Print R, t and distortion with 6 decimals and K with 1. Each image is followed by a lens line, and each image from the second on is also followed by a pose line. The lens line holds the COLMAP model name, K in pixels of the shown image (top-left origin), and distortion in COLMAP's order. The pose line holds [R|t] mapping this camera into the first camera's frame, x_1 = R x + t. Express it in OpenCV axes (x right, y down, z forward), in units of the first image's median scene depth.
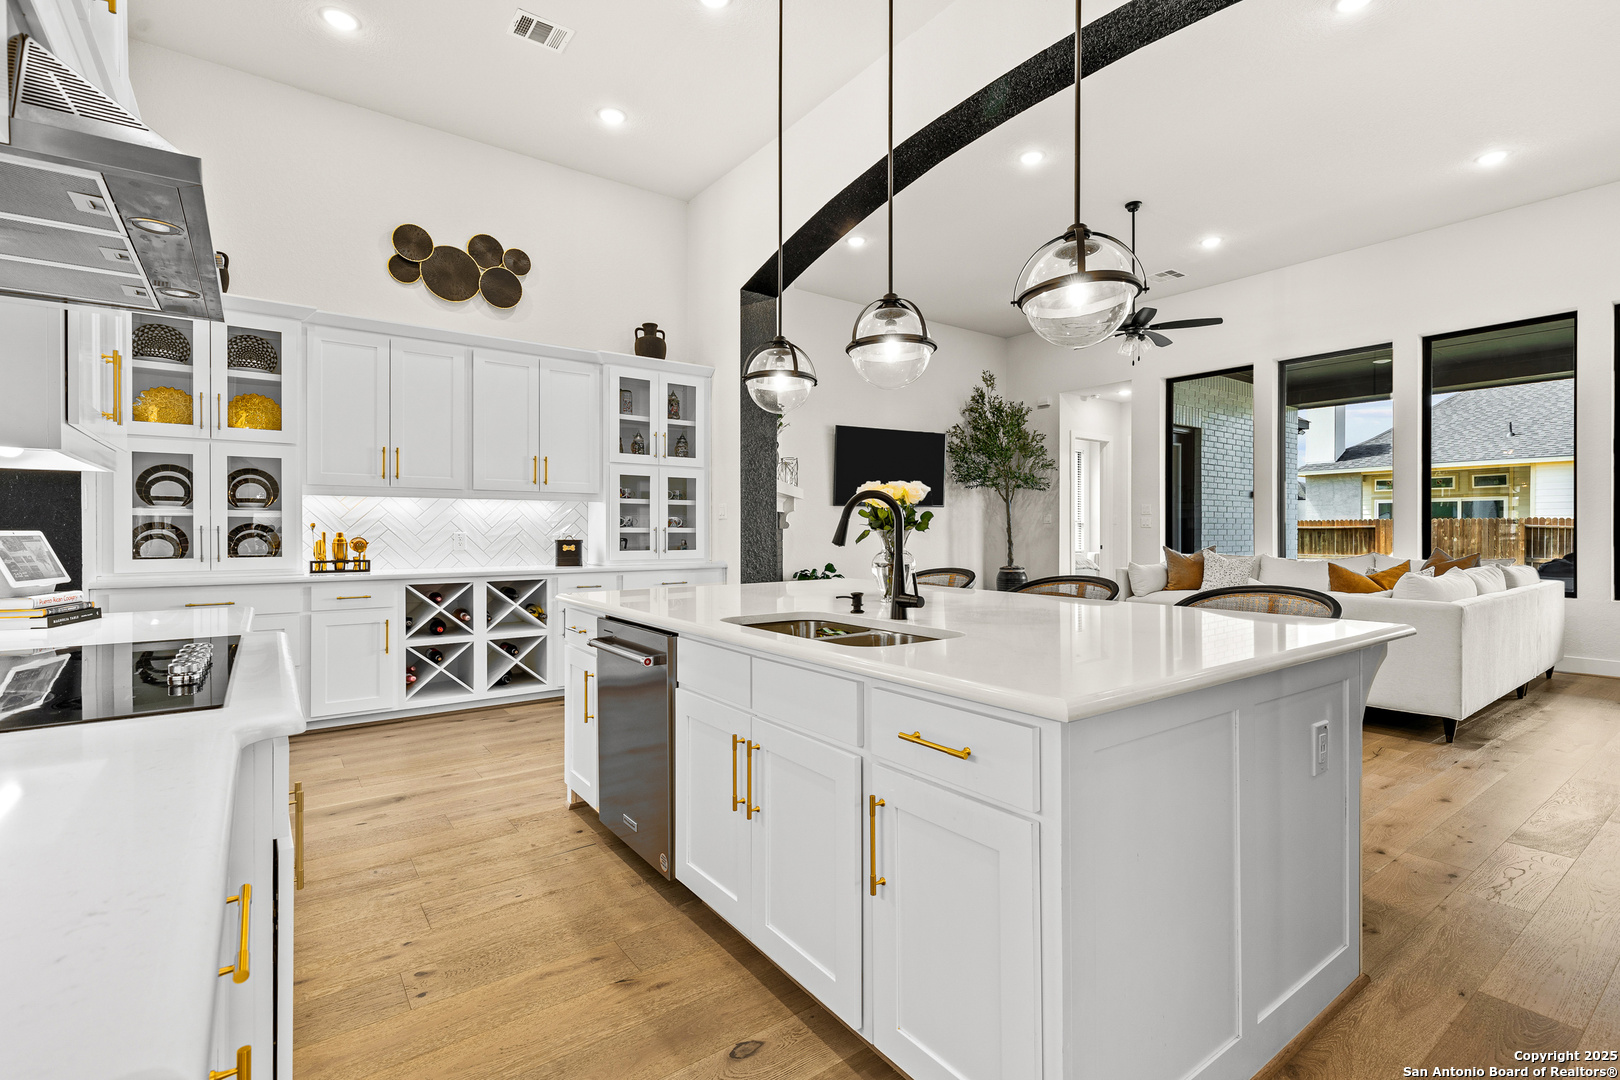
lens RADIAL K [[738.3, 0, 814.3], [0, 738.3, 531.5], [0, 0, 1]] dist [0.002020, 0.001139]
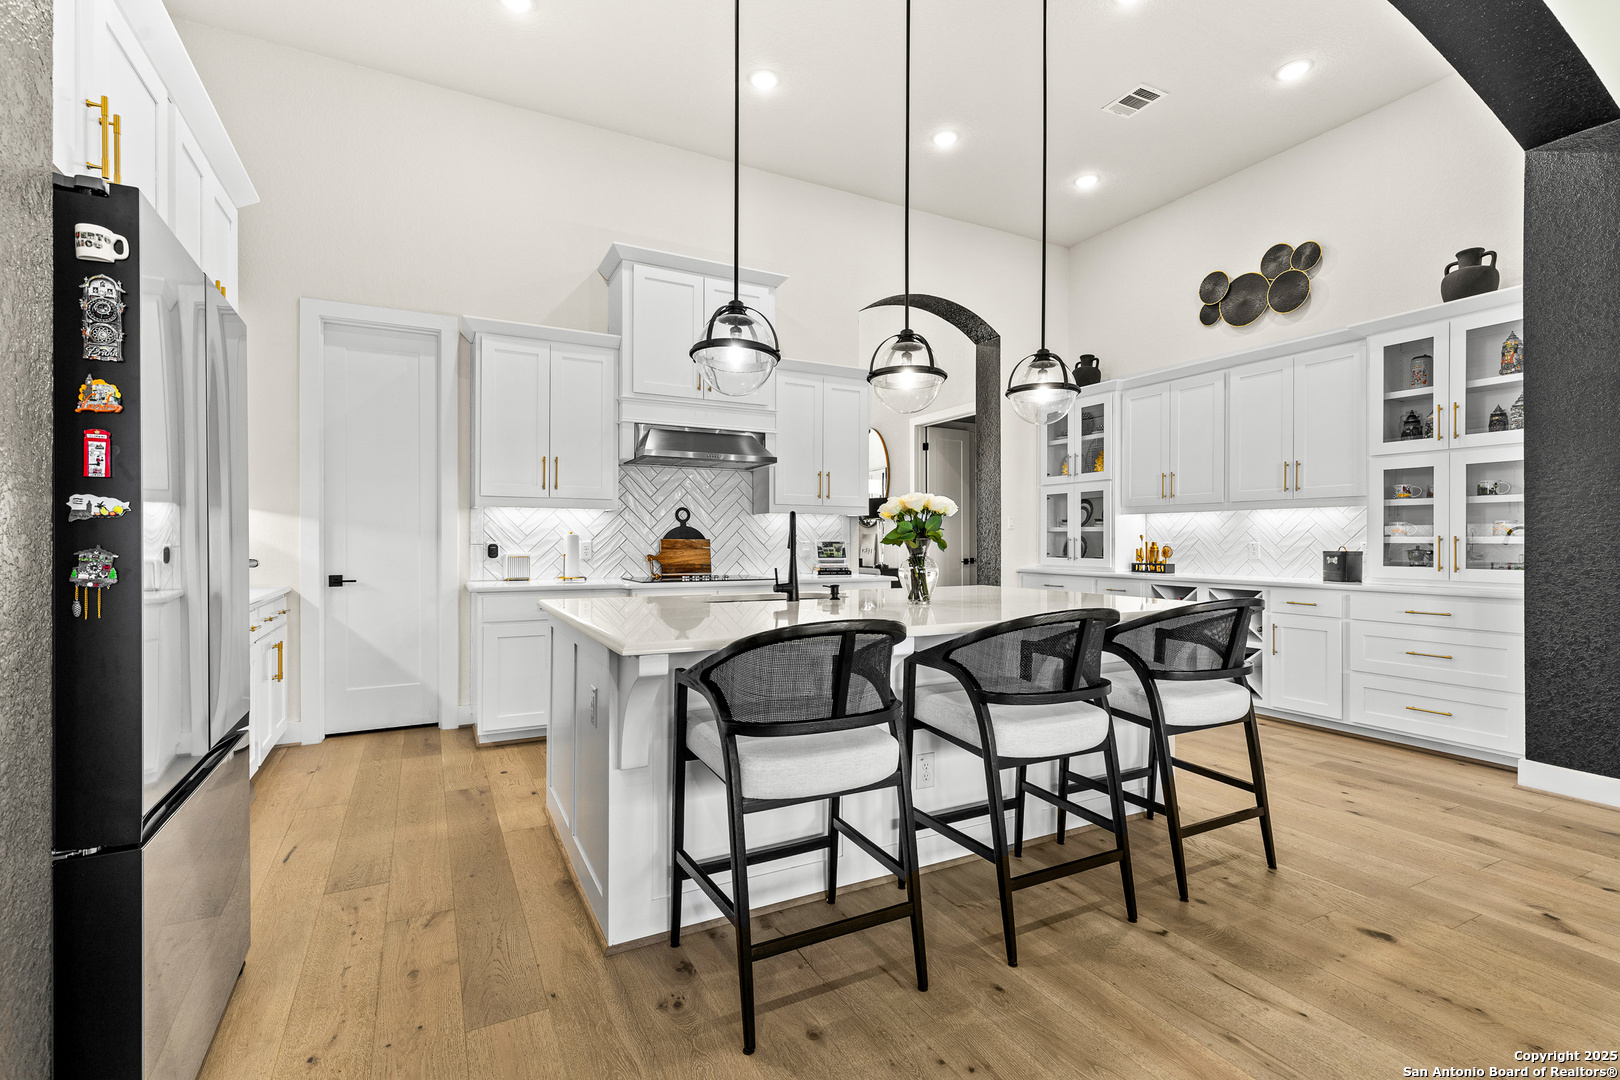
lens RADIAL K [[738.3, 0, 808.5], [0, 738.3, 541.6], [0, 0, 1]] dist [0.002020, 0.001139]
pose [[-0.158974, -0.000313, -0.987283, 0.638199], [-0.002353, 0.999997, 0.000062, 0.001528], [0.987280, 0.002333, -0.158974, 0.528351]]
